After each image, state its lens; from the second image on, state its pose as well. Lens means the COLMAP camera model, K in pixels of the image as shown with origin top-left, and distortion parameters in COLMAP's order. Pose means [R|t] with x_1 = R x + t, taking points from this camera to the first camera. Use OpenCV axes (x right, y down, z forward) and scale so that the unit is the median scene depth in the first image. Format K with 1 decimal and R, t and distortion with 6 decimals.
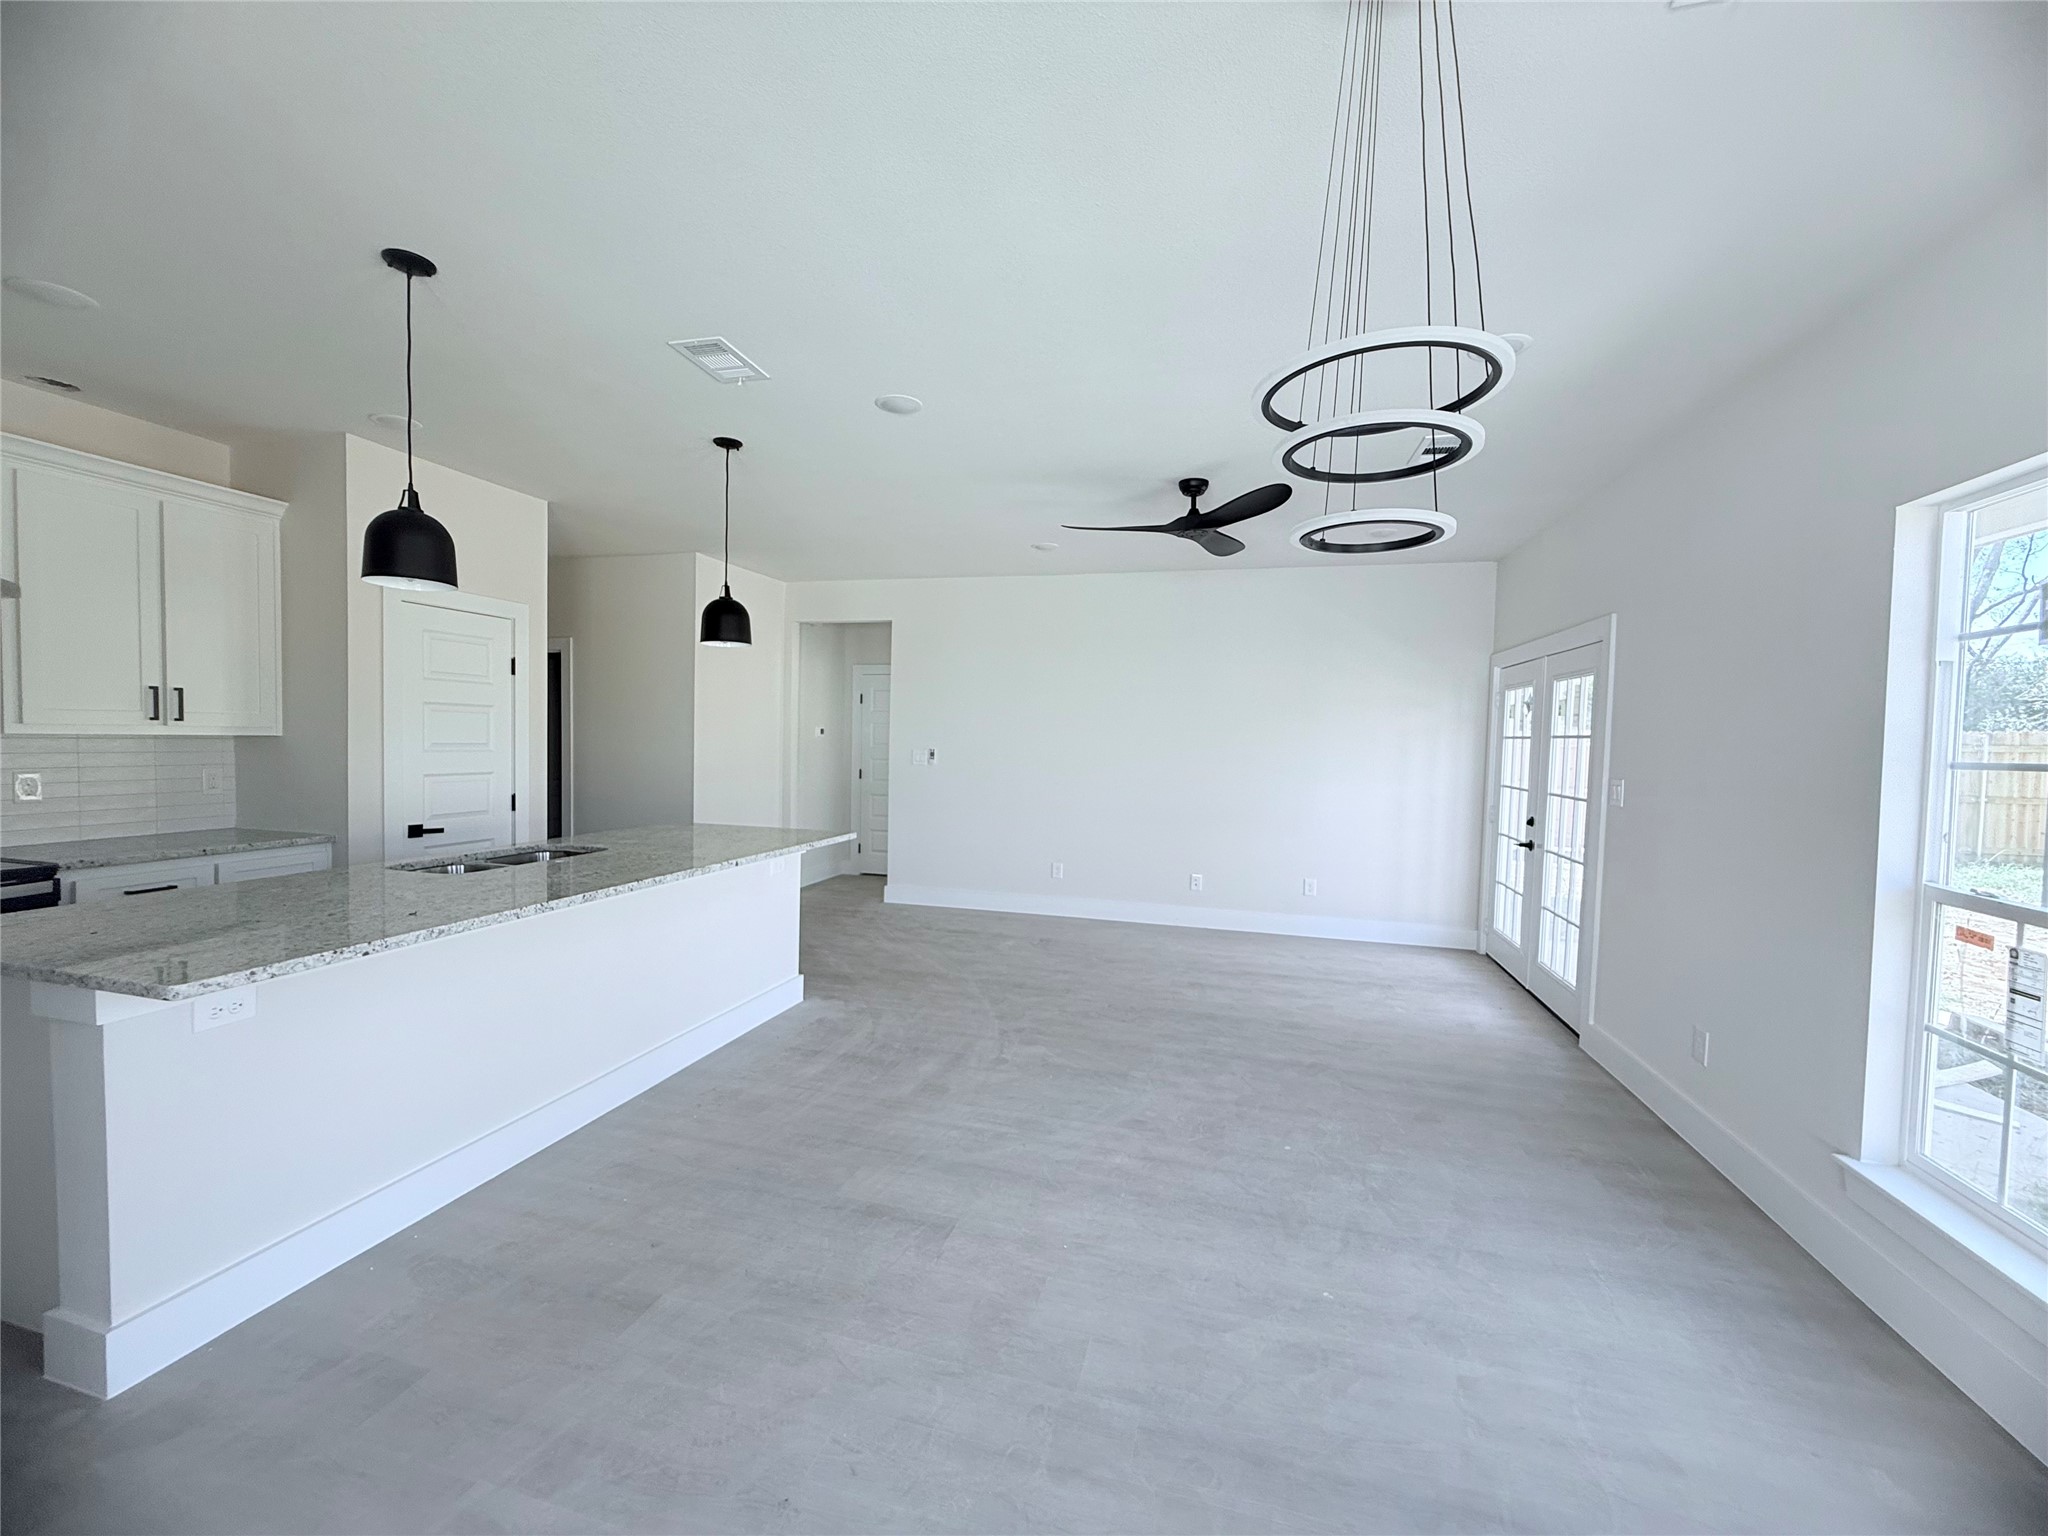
lens RADIAL K [[814.4, 0, 1013.8], [0, 814.4, 772.7], [0, 0, 1]] dist [0.001628, -0.000303]
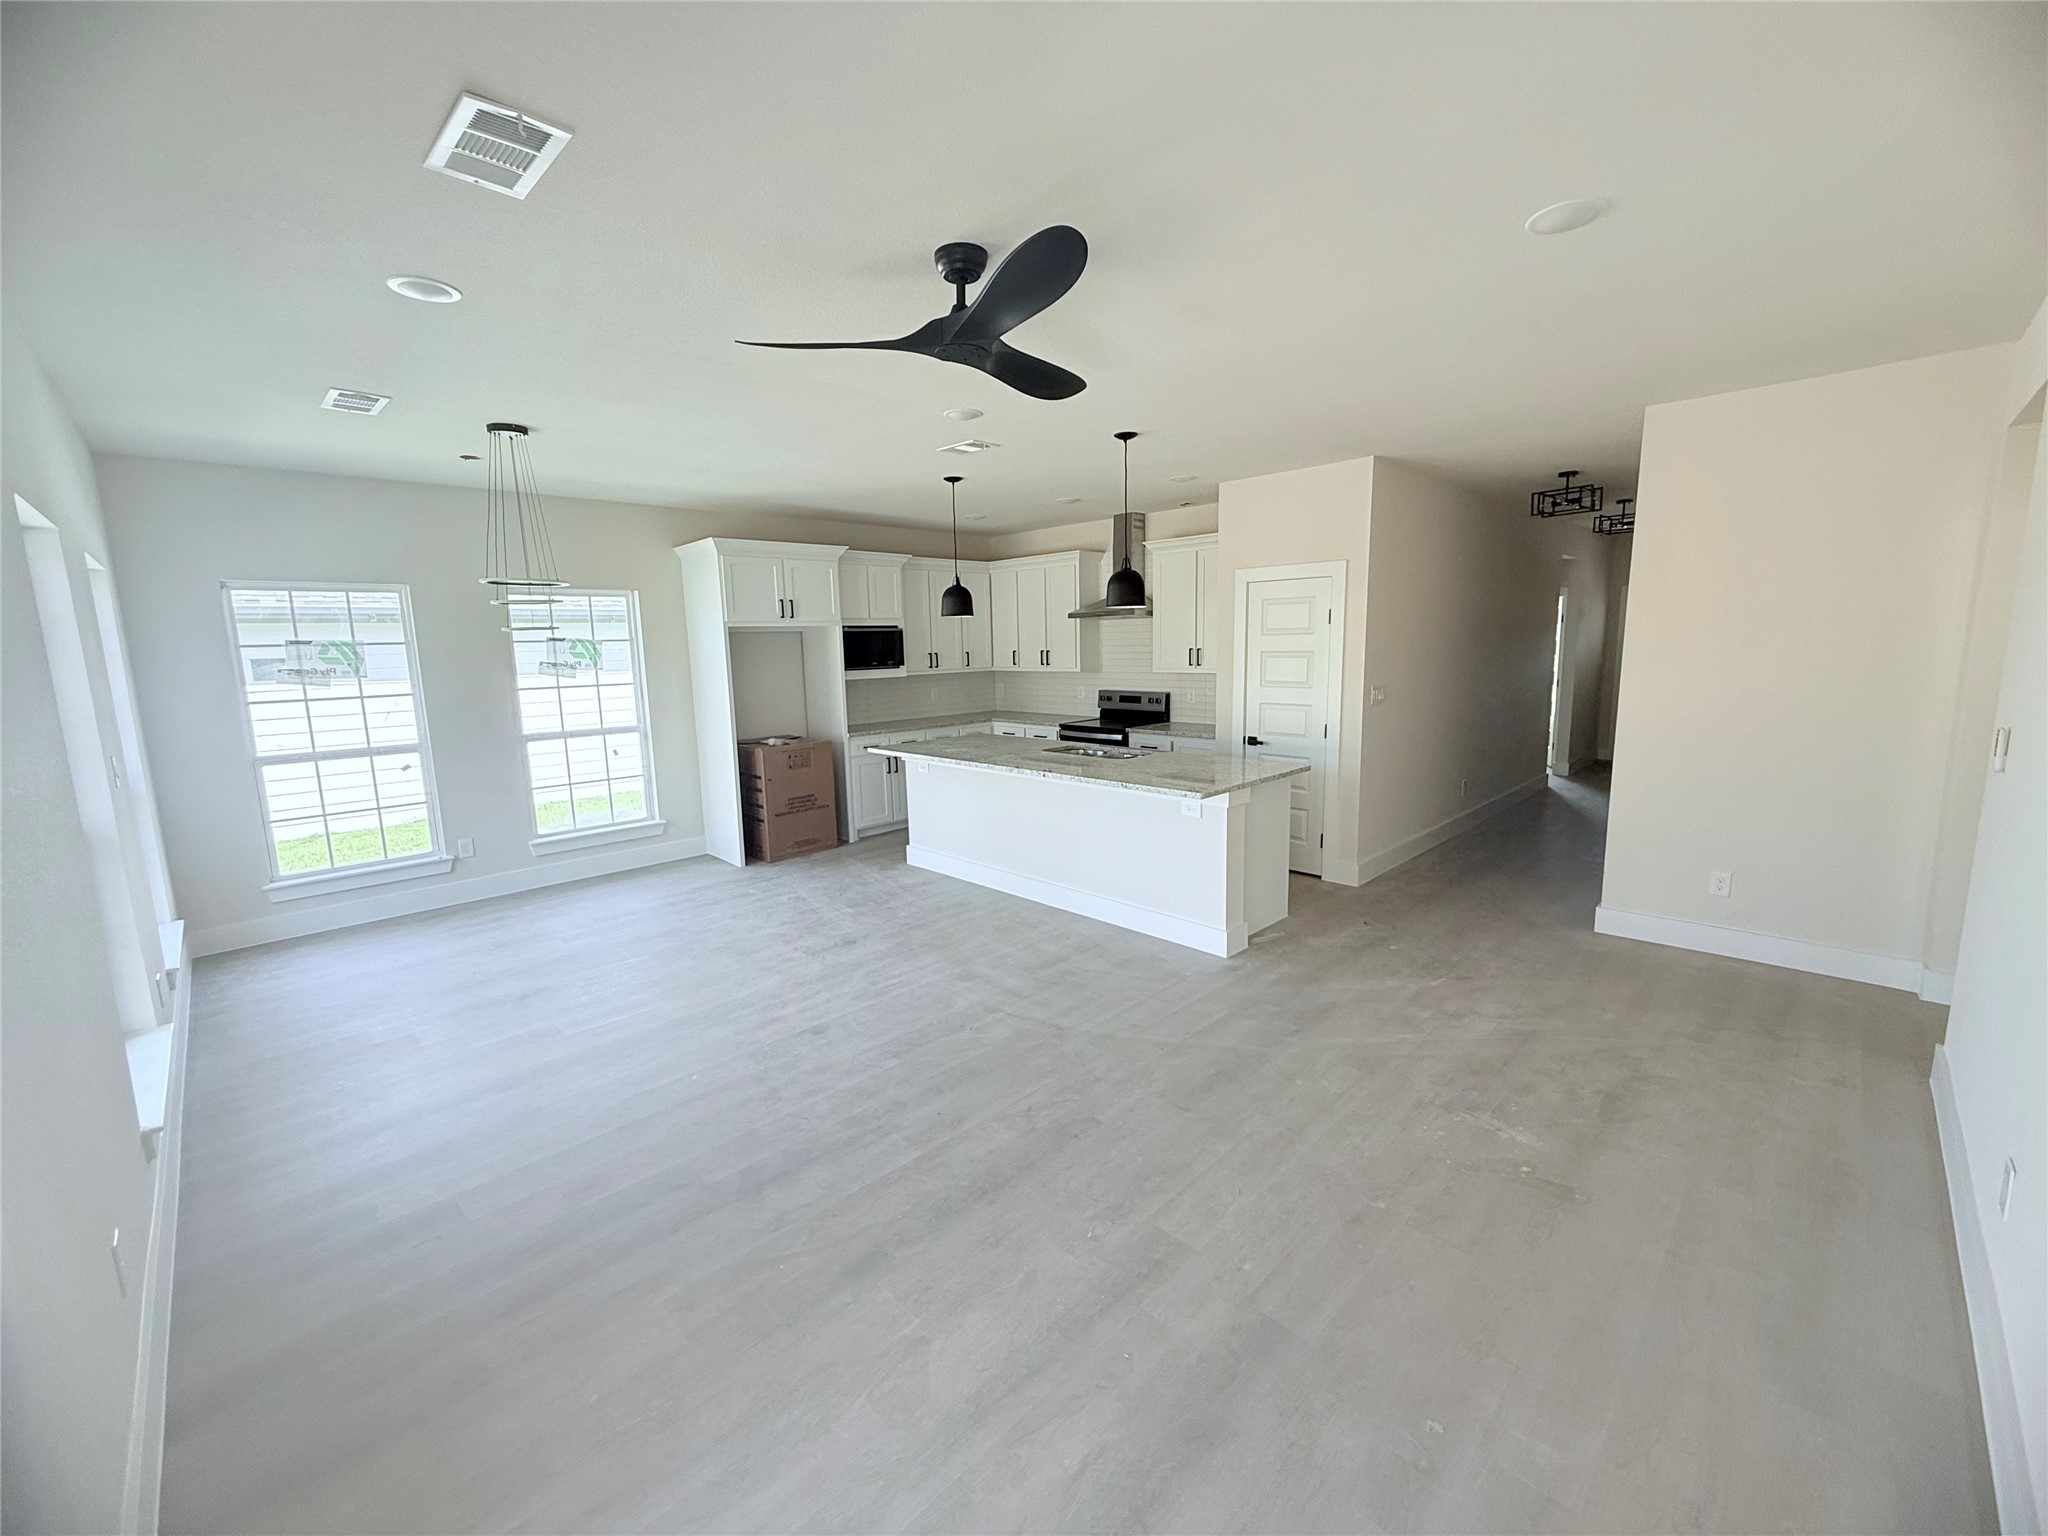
lens RADIAL K [[814.4, 0, 1025.1], [0, 814.4, 767.1], [0, 0, 1]] dist [0.001628, -0.000303]
pose [[-0.489076, 0.121929, -0.863677, 0.696913], [-0.025645, 0.987743, 0.153967, -0.092457], [0.871864, 0.097451, -0.479955, 1.285115]]
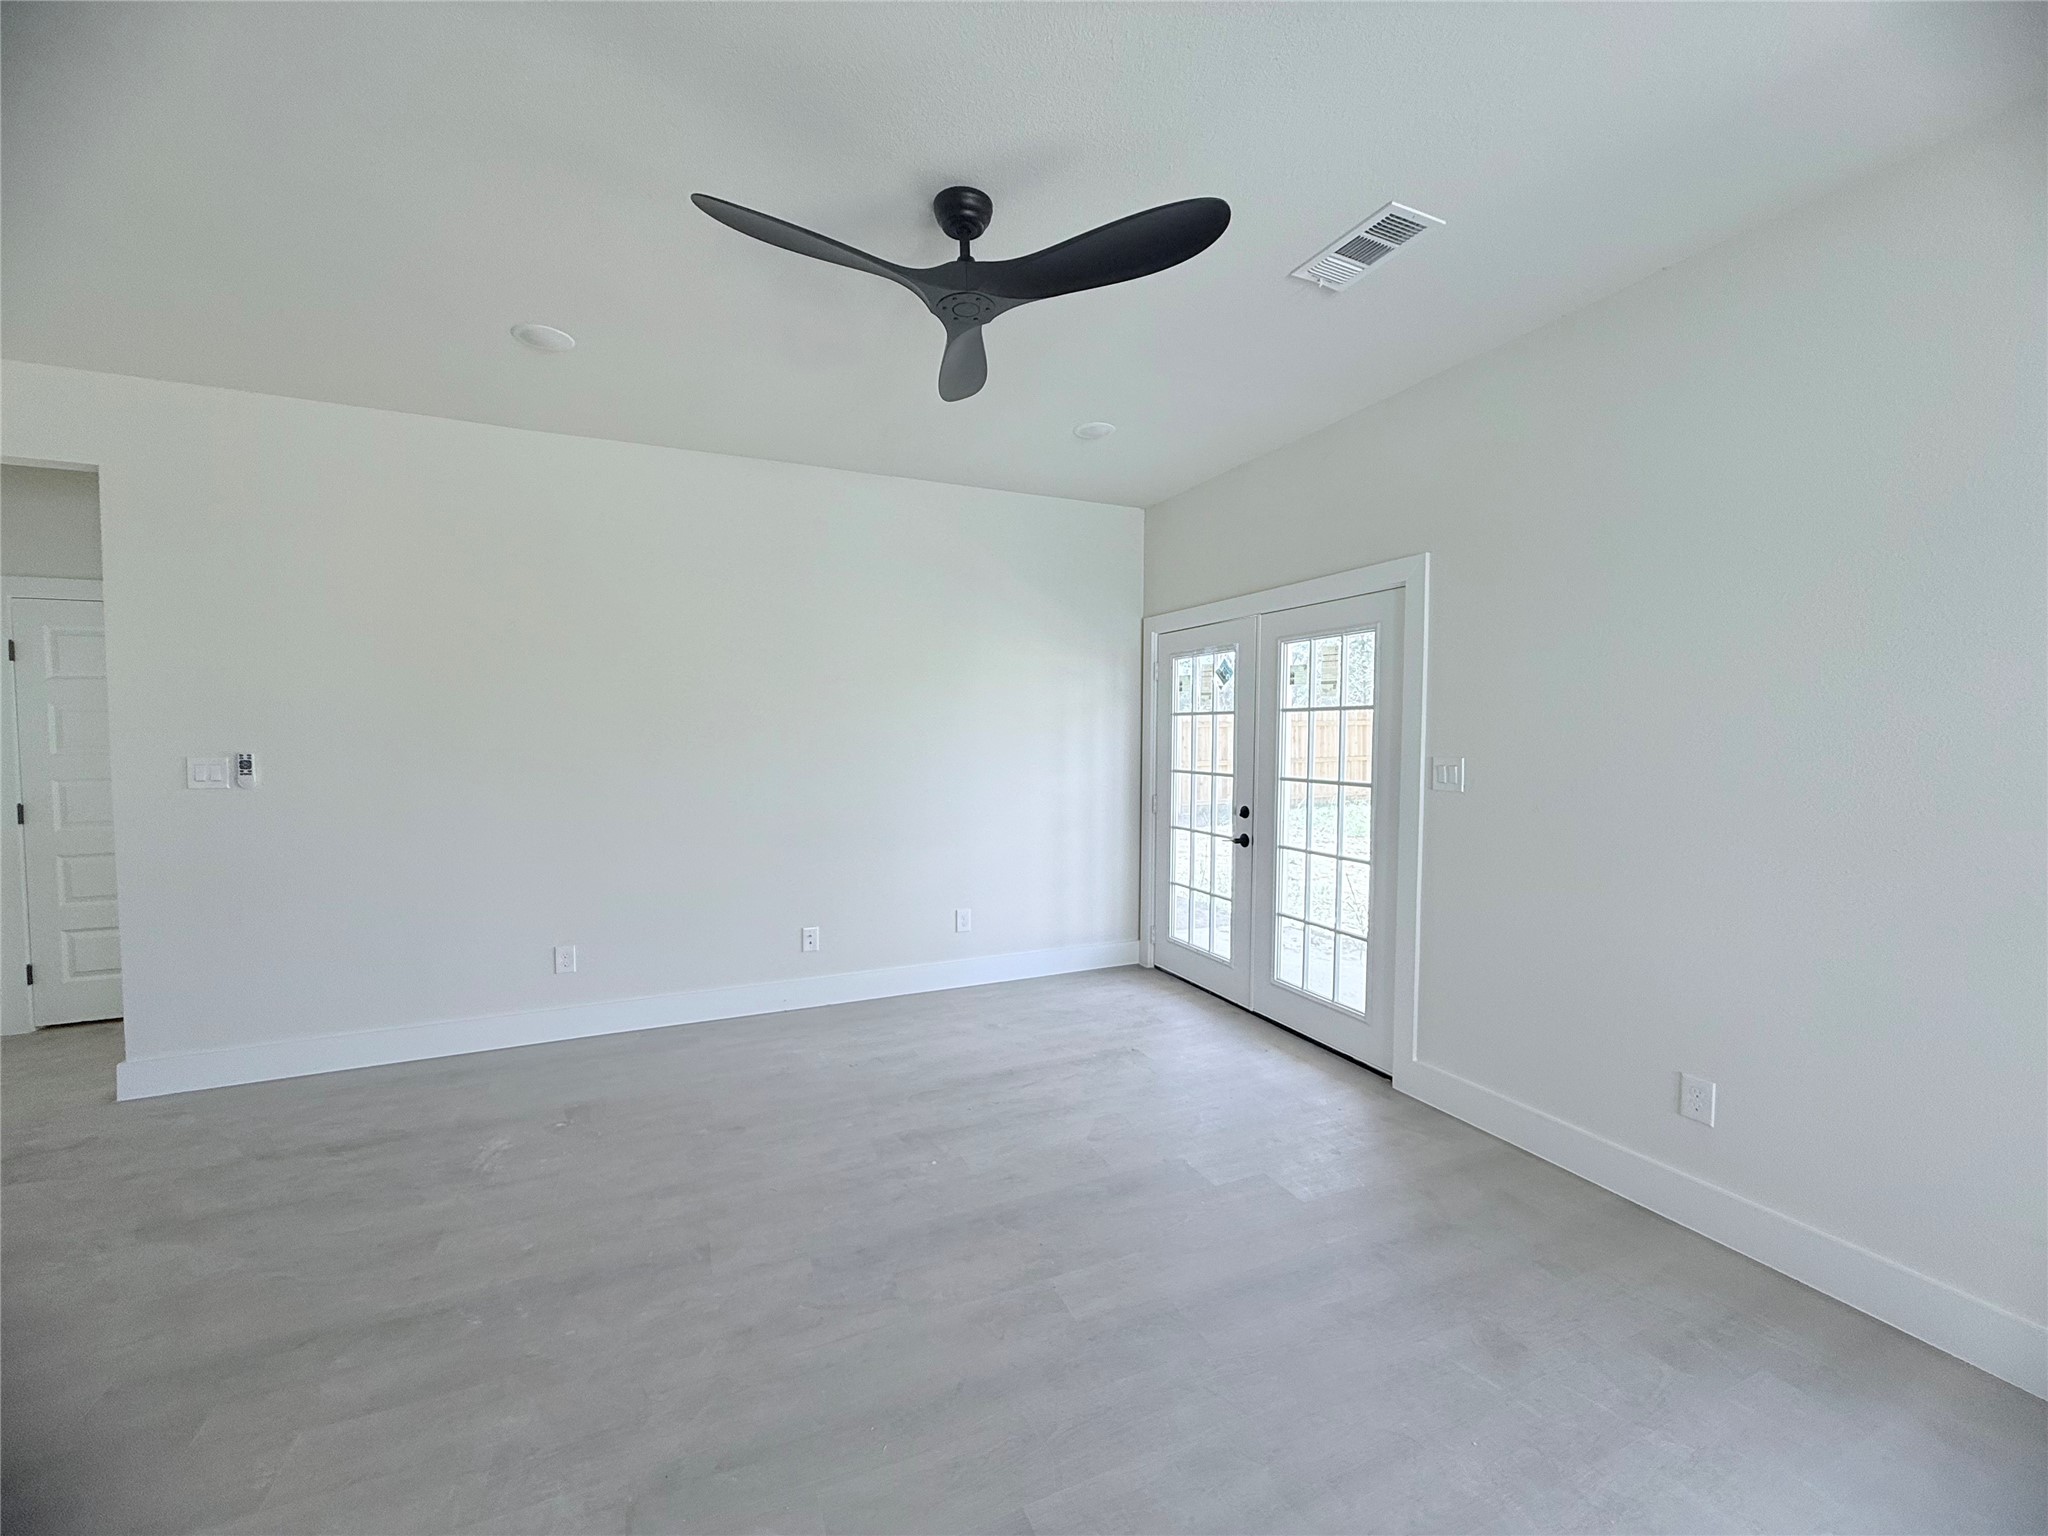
lens RADIAL K [[814.4, 0, 1015.5], [0, 814.4, 771.8], [0, 0, 1]] dist [0.001628, -0.000303]
pose [[0.774219, -0.051841, 0.630791, -0.085767], [0.046043, 0.998612, 0.025557, -0.015934], [-0.631240, 0.009257, 0.775532, 0.566594]]
